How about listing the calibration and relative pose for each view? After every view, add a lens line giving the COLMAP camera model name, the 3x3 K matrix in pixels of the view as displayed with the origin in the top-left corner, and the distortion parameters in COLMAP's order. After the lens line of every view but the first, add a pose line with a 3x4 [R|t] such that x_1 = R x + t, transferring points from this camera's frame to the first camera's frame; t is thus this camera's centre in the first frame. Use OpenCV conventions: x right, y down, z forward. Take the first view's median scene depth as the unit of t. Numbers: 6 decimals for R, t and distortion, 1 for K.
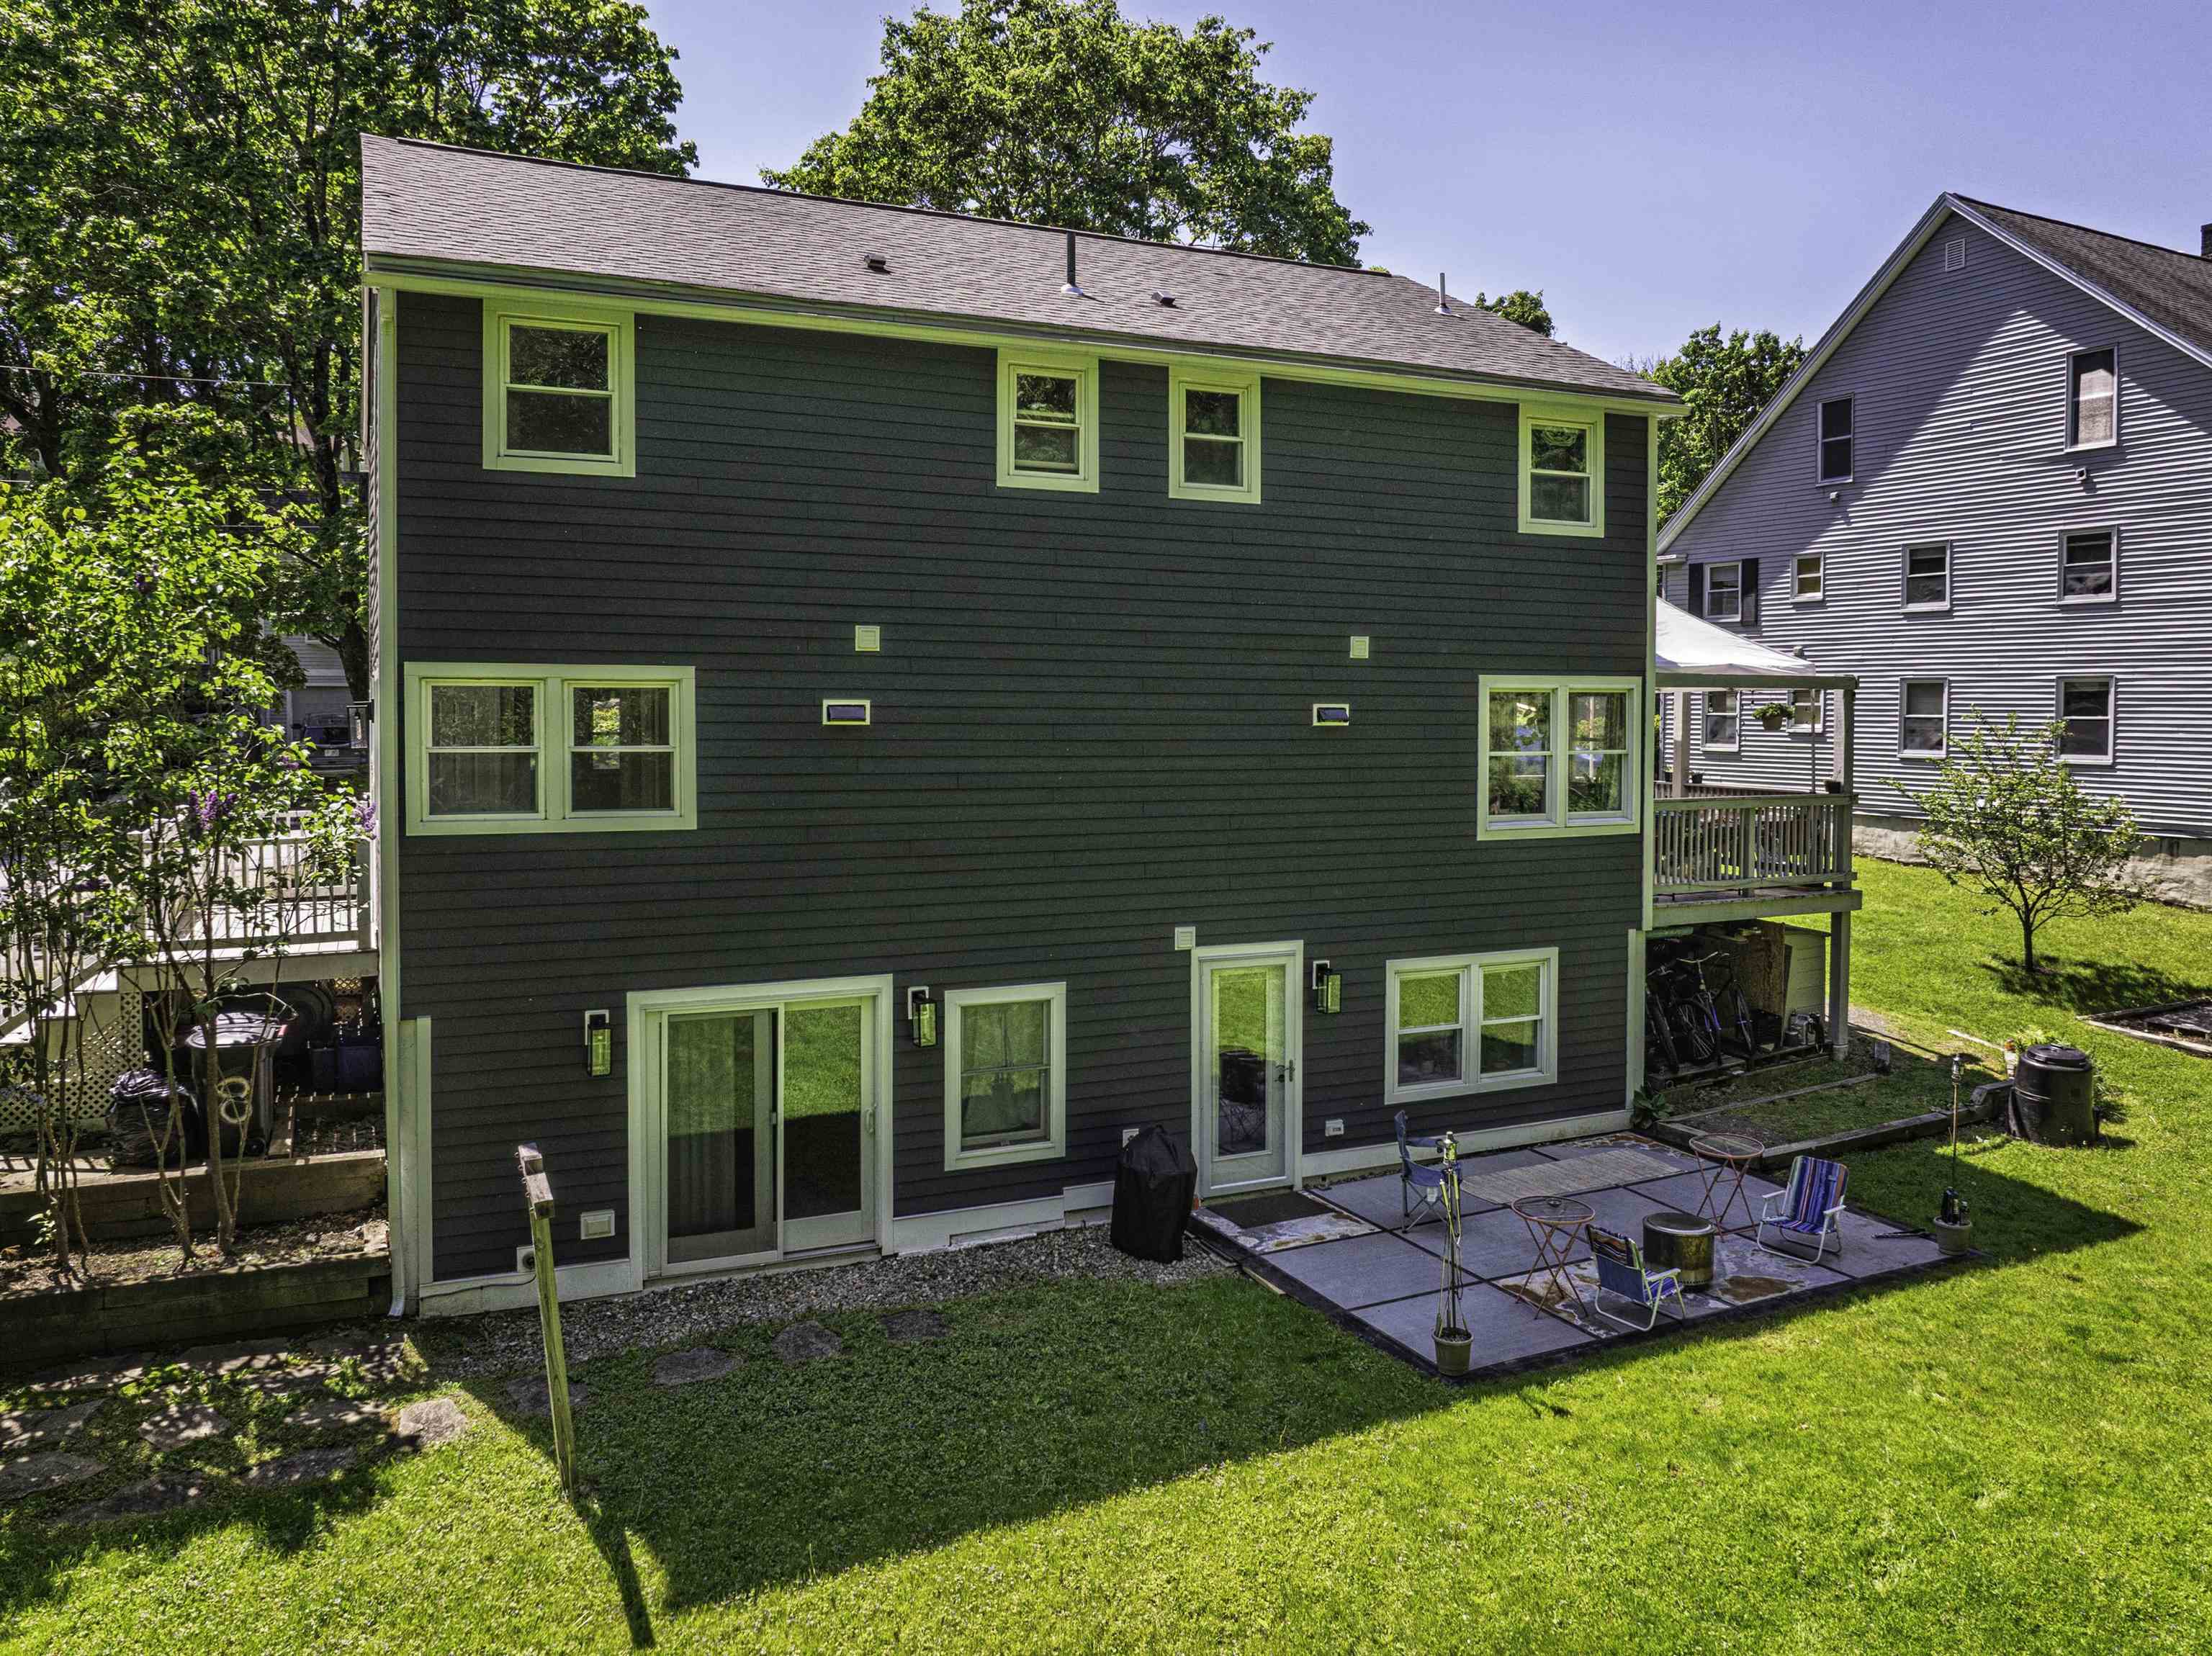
lens RADIAL K [[1541.5, 0, 1052.6], [0, 1541.5, 763.2], [0, 0, 1]] dist [-0.036322, 0.005296]
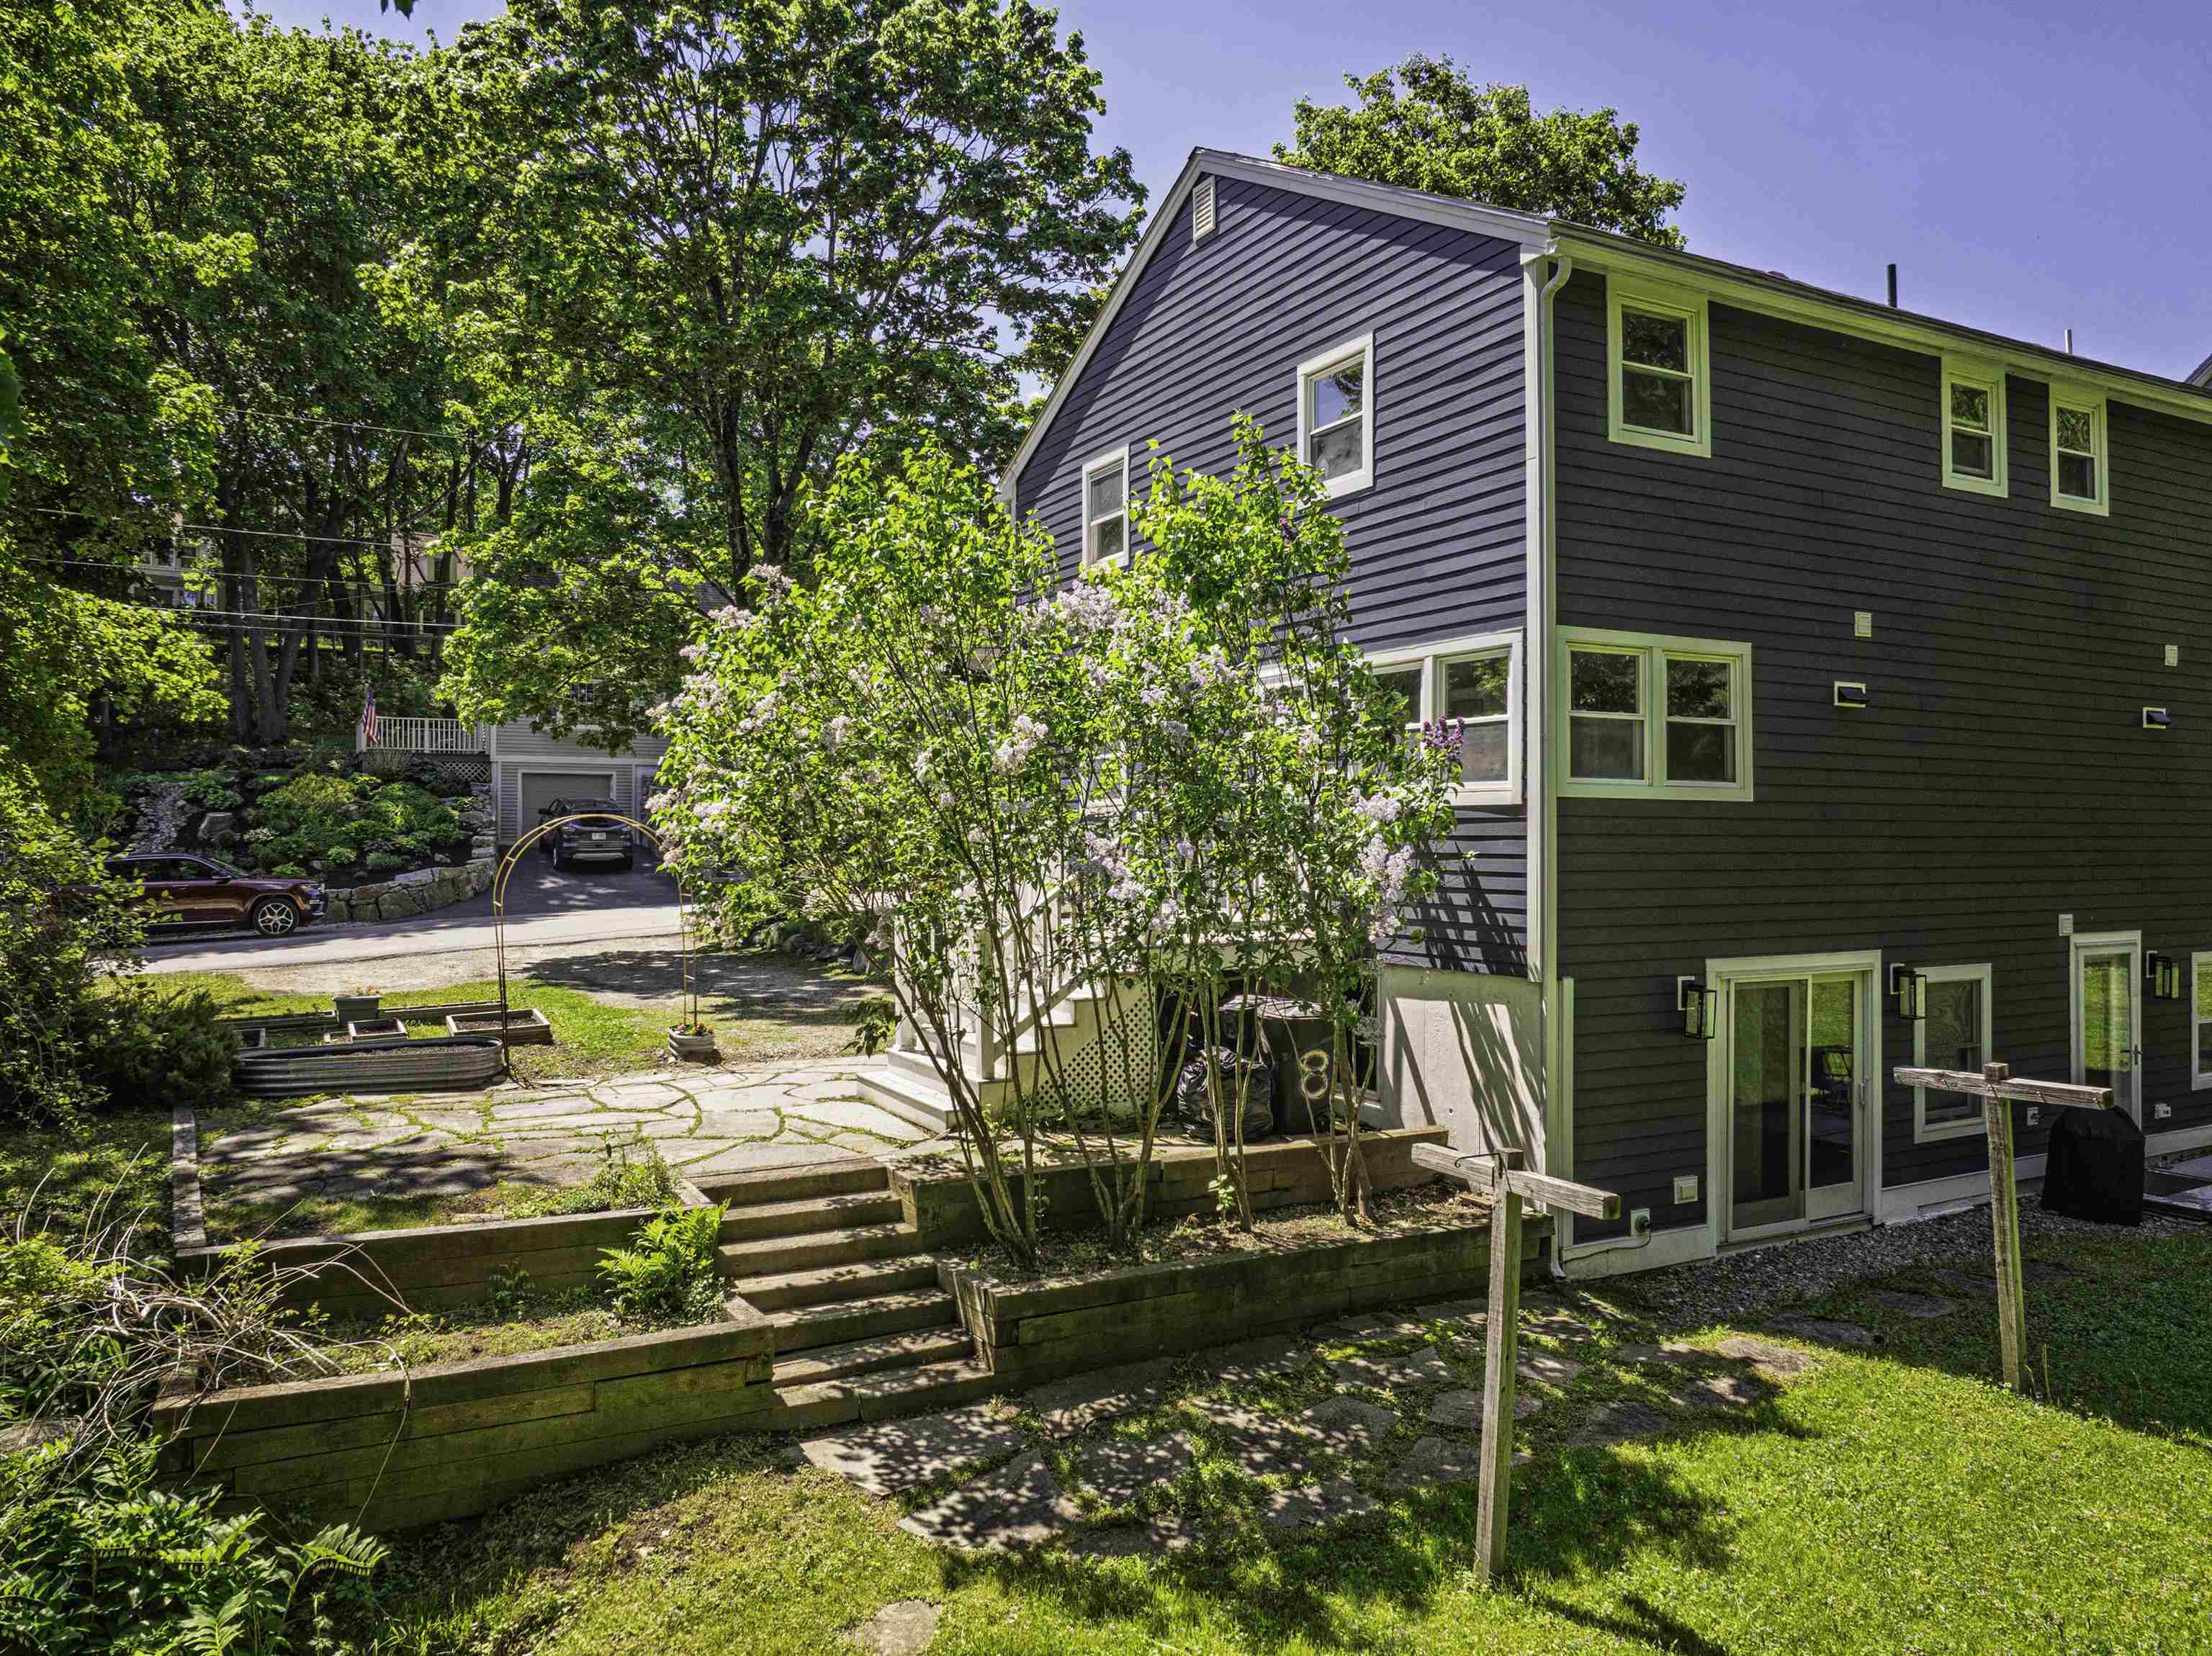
lens RADIAL K [[1541.5, 0, 1104.3], [0, 1541.5, 834.1], [0, 0, 1]] dist [-0.036322, 0.005296]
pose [[0.997847, -0.001203, 0.065579, -0.712183], [0.003643, 0.999305, -0.037092, 0.098638], [-0.065489, 0.037251, 0.997158, 0.010001]]
